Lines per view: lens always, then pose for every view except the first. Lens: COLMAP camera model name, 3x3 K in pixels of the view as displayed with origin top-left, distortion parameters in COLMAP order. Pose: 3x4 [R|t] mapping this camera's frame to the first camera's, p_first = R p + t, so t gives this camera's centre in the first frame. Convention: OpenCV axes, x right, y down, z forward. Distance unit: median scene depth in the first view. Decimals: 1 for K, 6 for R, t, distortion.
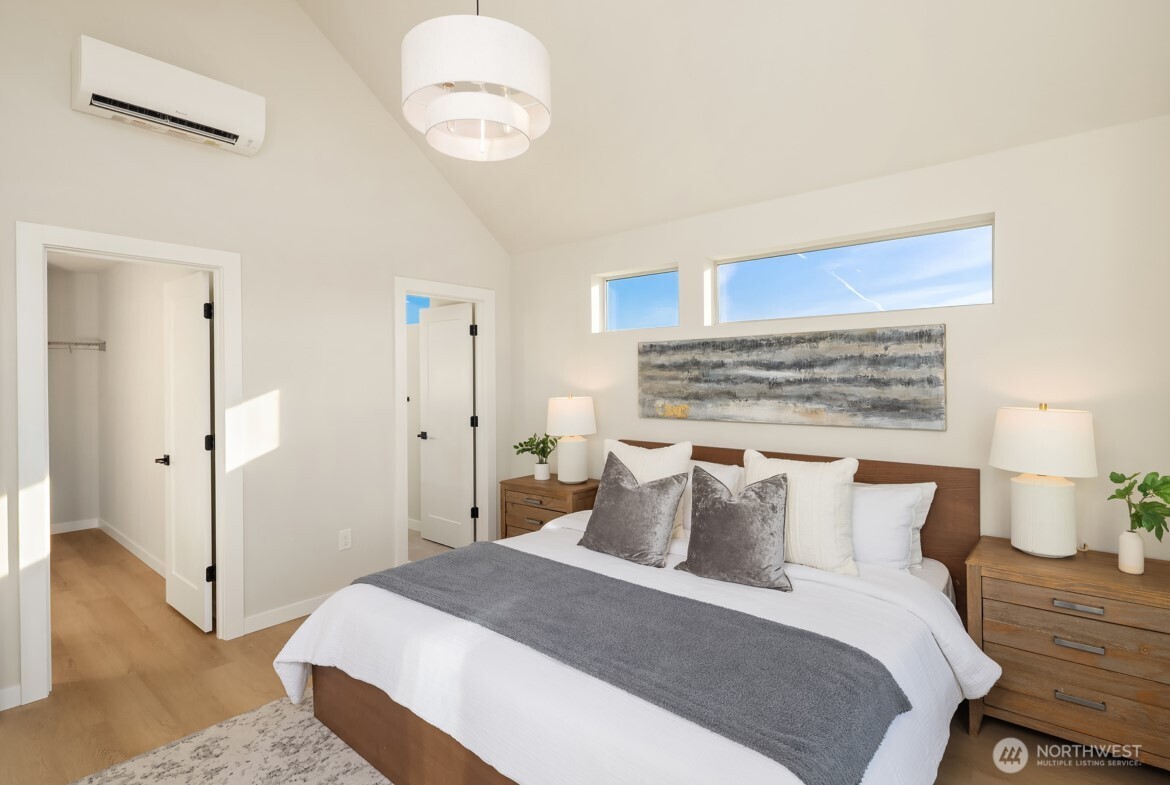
lens RADIAL K [[573.8, 0, 588.7], [0, 573.8, 385.5], [0, 0, 1]] dist [0.000965, -0.002071]
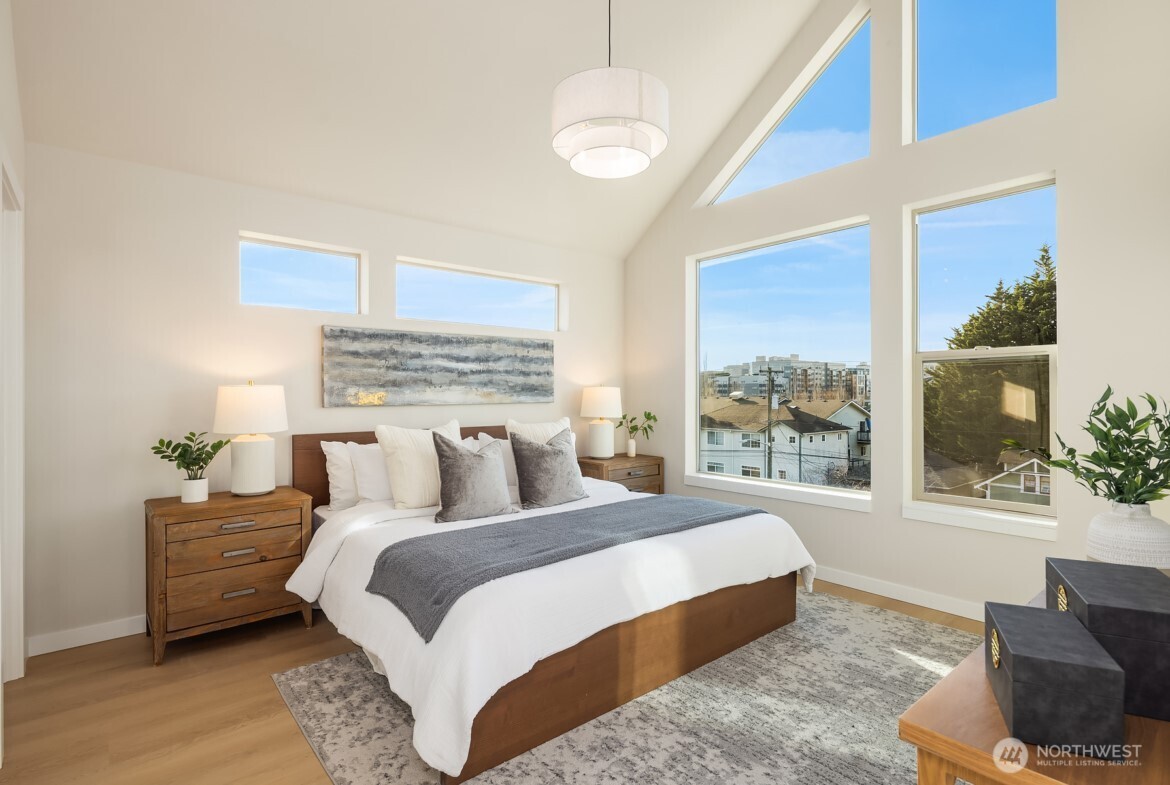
lens RADIAL K [[573.8, 0, 589.0], [0, 573.8, 392.2], [0, 0, 1]] dist [0.000965, -0.002071]
pose [[0.166419, -0.000582, 0.986055, -0.867473], [0.008735, 0.999961, -0.000884, 0.041823], [-0.986016, 0.008760, 0.166418, 0.501065]]
